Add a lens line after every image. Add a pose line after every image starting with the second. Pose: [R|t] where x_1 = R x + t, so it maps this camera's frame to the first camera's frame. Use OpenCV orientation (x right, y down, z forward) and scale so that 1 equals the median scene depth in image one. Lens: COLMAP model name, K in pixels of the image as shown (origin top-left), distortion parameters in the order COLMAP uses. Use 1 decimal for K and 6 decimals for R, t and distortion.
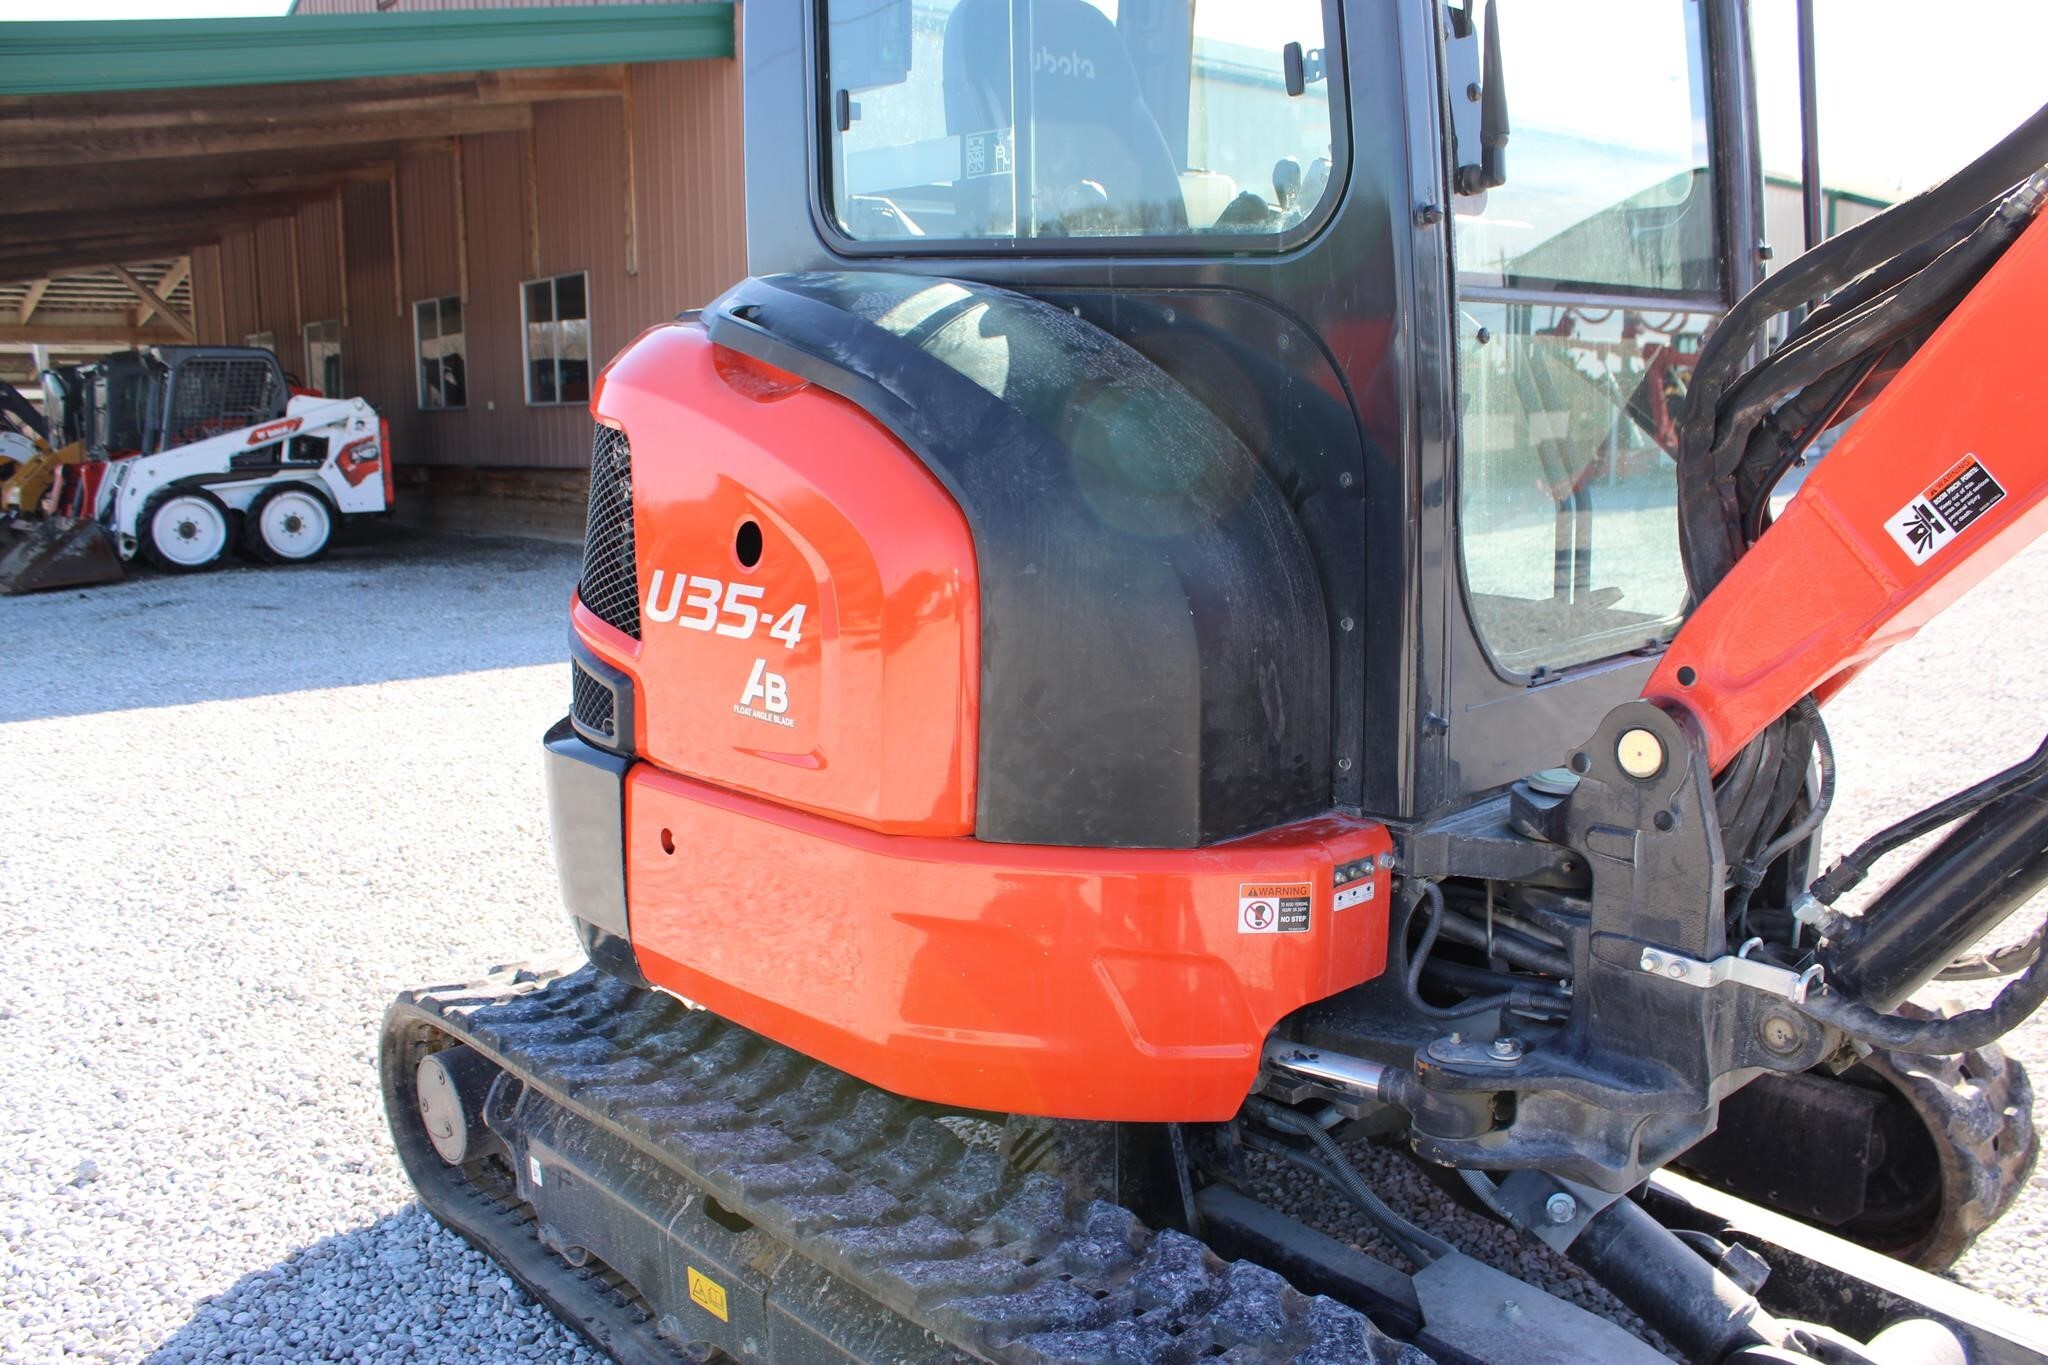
lens RADIAL K [[1685.4, 0, 1040.8], [0, 1685.4, 702.9], [0, 0, 1]] dist [-0.165751, 0.142351]
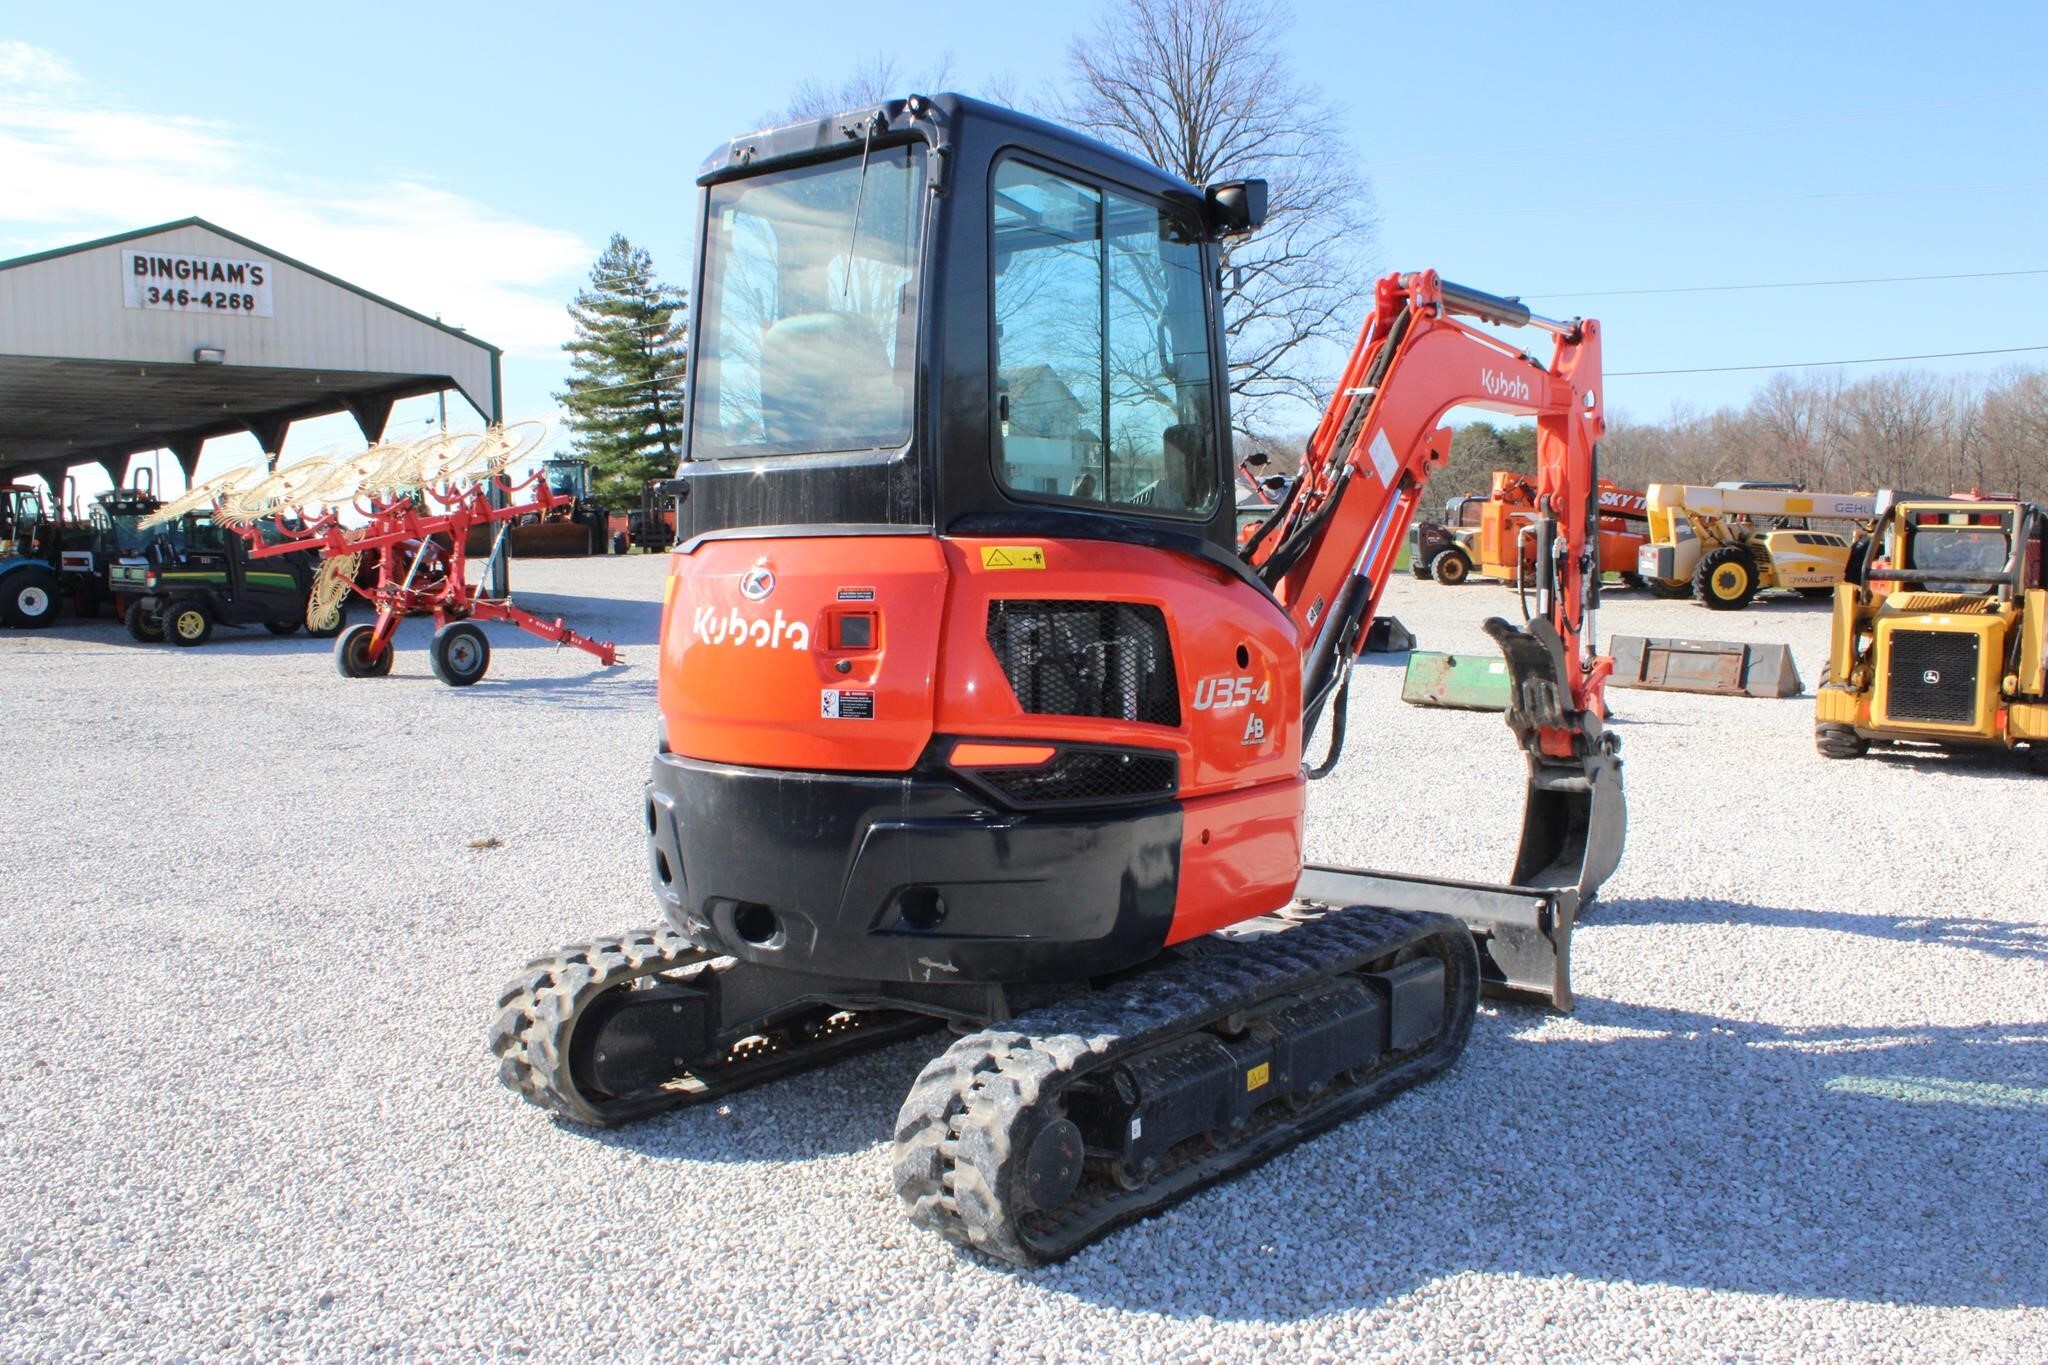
lens RADIAL K [[1768.3, 0, 1032.4], [0, 1768.3, 701.3], [0, 0, 1]] dist [-0.128079, 0.048524]
pose [[-0.127707, -0.065564, 0.989642, -2.043576], [0.202165, 0.975143, 0.090692, -0.261917], [-0.970989, 0.211653, -0.111278, 1.377372]]
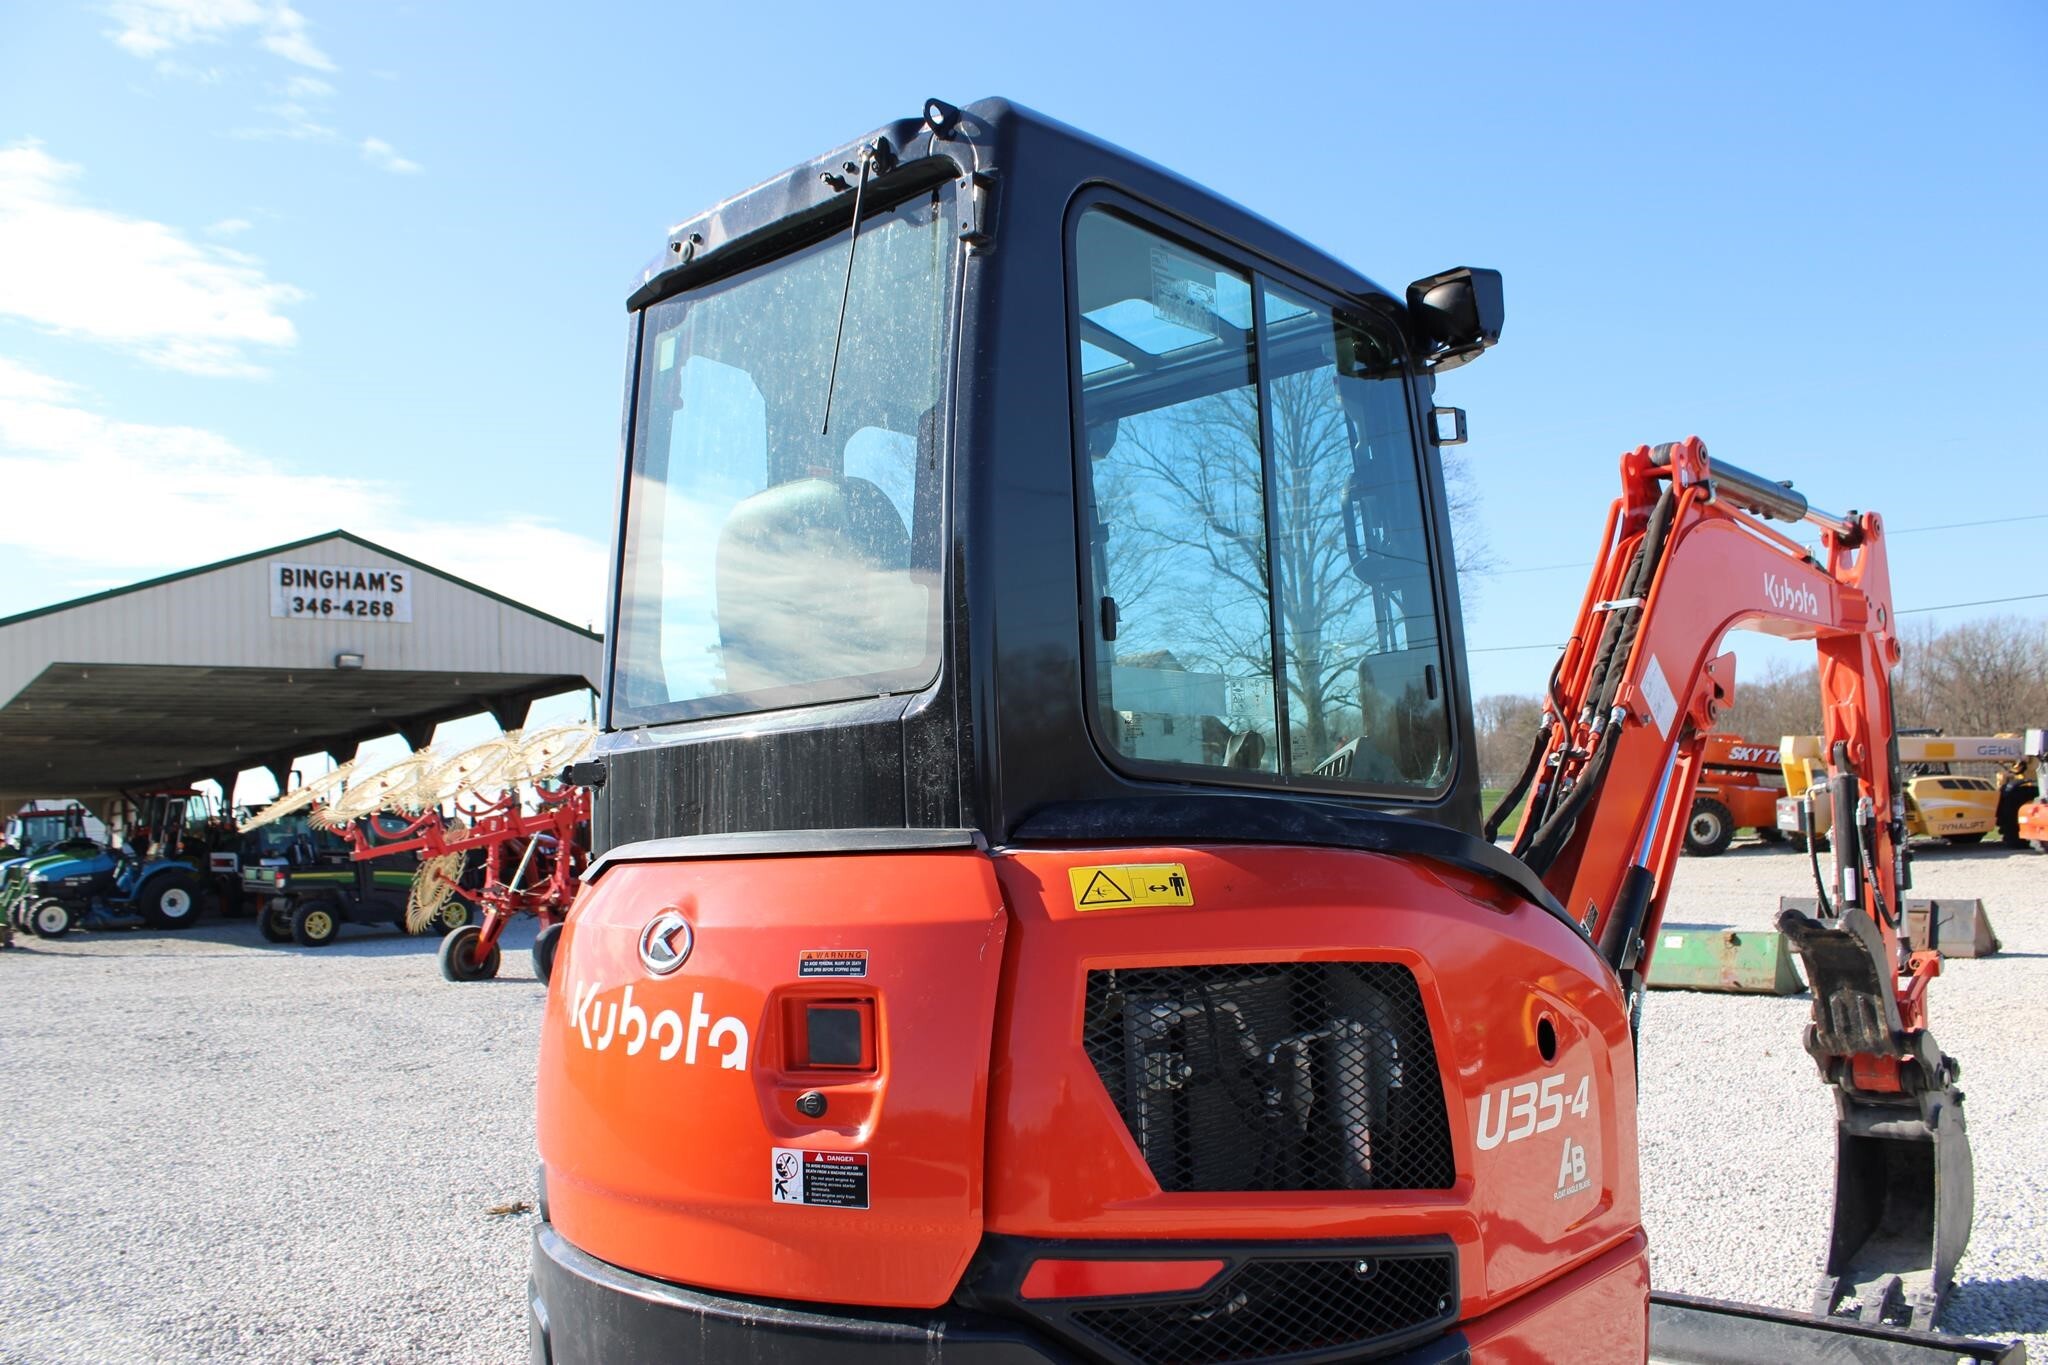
lens RADIAL K [[1685.4, 0, 1025.6], [0, 1685.4, 689.9], [0, 0, 1]] dist [-0.165751, 0.142351]
pose [[-0.048377, 0.104881, 0.993307, -1.171624], [0.233651, 0.968068, -0.090837, -0.277689], [-0.971116, 0.227693, -0.071337, 1.262819]]
